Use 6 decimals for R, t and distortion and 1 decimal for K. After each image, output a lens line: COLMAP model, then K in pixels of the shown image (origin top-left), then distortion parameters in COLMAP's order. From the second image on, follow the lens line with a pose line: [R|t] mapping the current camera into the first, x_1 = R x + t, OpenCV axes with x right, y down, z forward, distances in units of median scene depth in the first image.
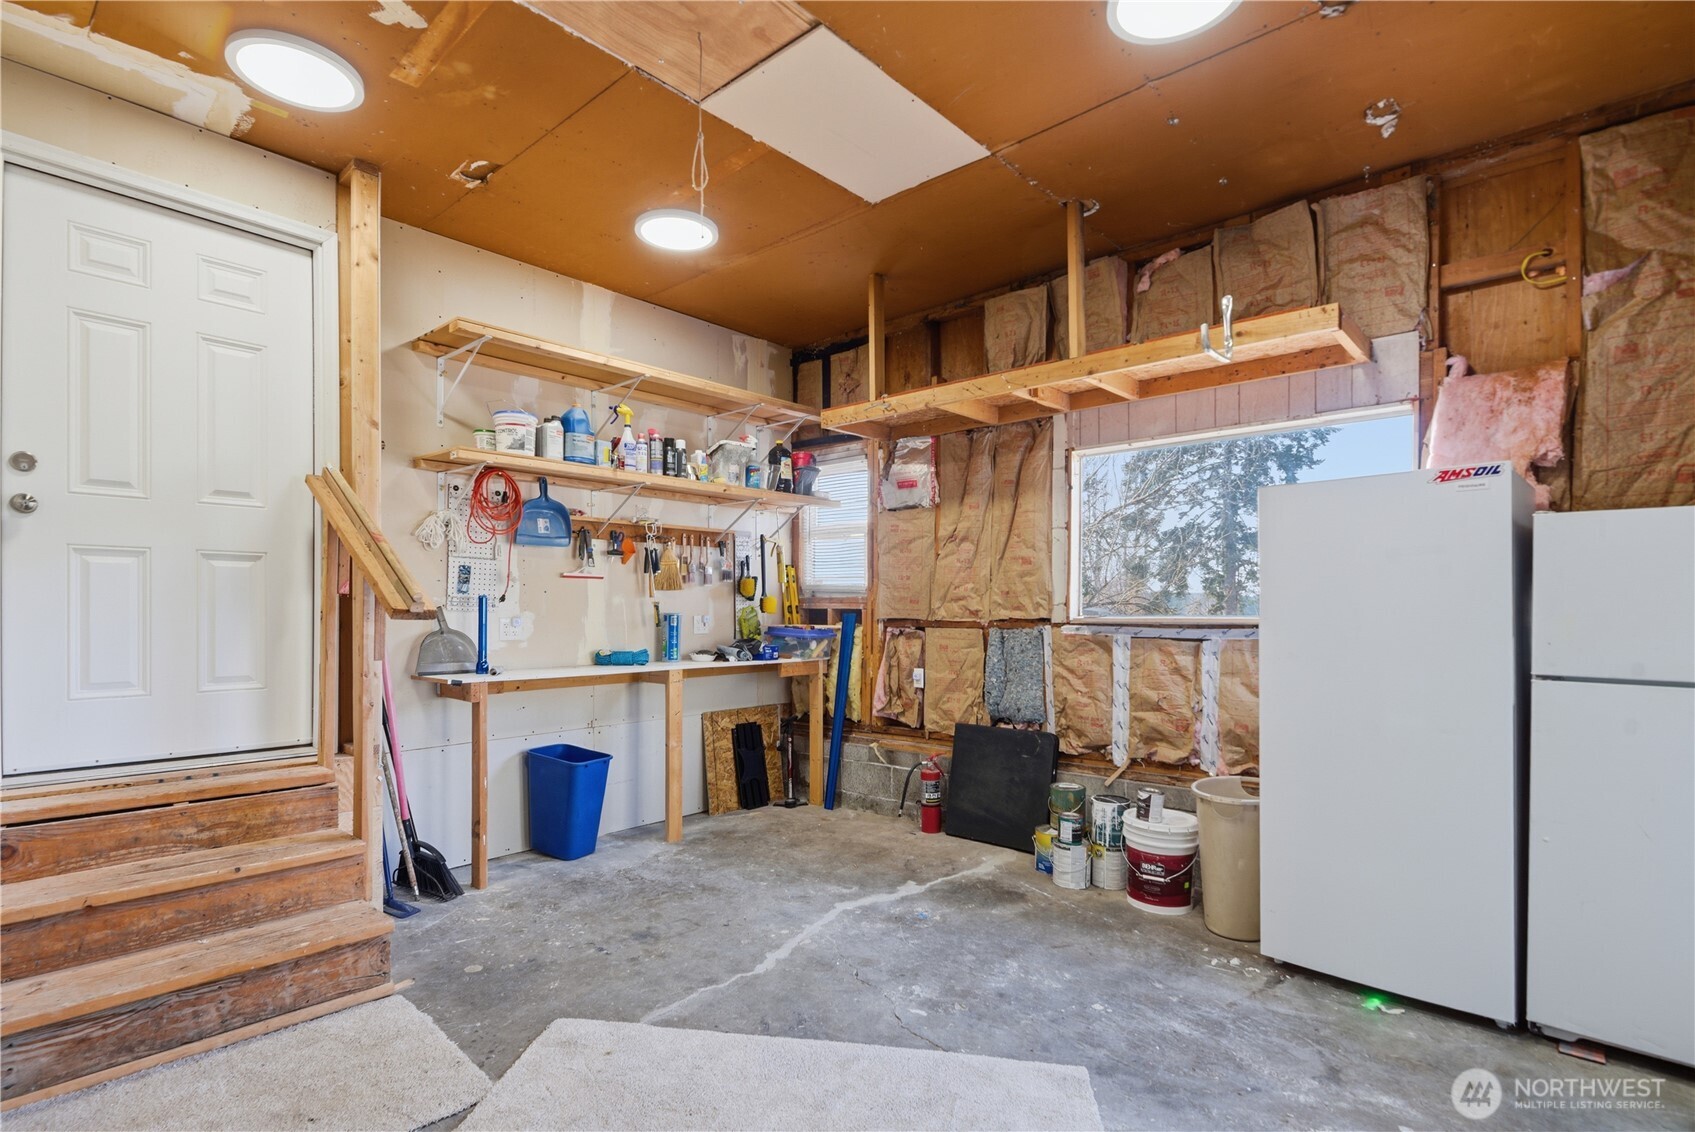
lens RADIAL K [[818.4, 0, 844.5], [0, 818.4, 600.5], [0, 0, 1]] dist [0.014777, -0.001199]
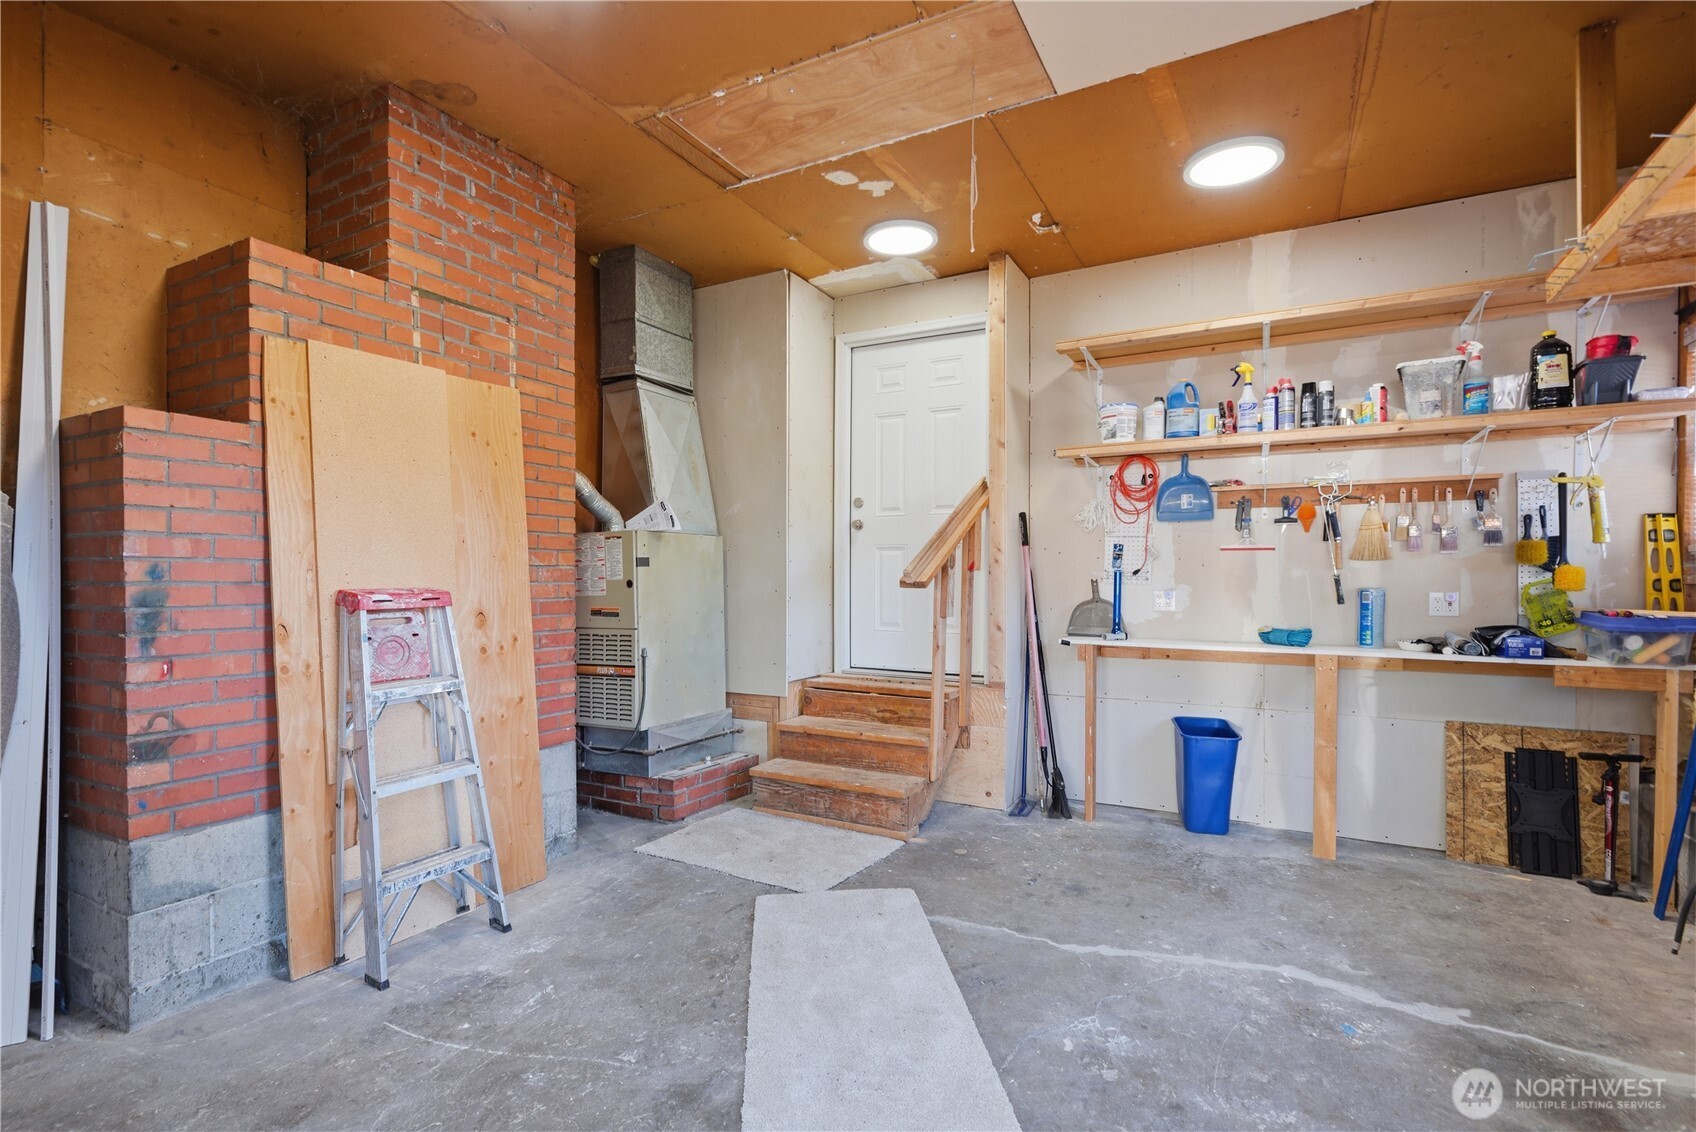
lens RADIAL K [[818.9, 0, 844.7], [0, 818.9, 577.8], [0, 0, 1]] dist [0.014777, -0.001199]
pose [[0.236093, -0.001414, -0.971729, 0.557524], [0.005300, 0.999986, -0.000168, 0.003100], [0.971716, -0.005111, 0.236097, 0.357364]]
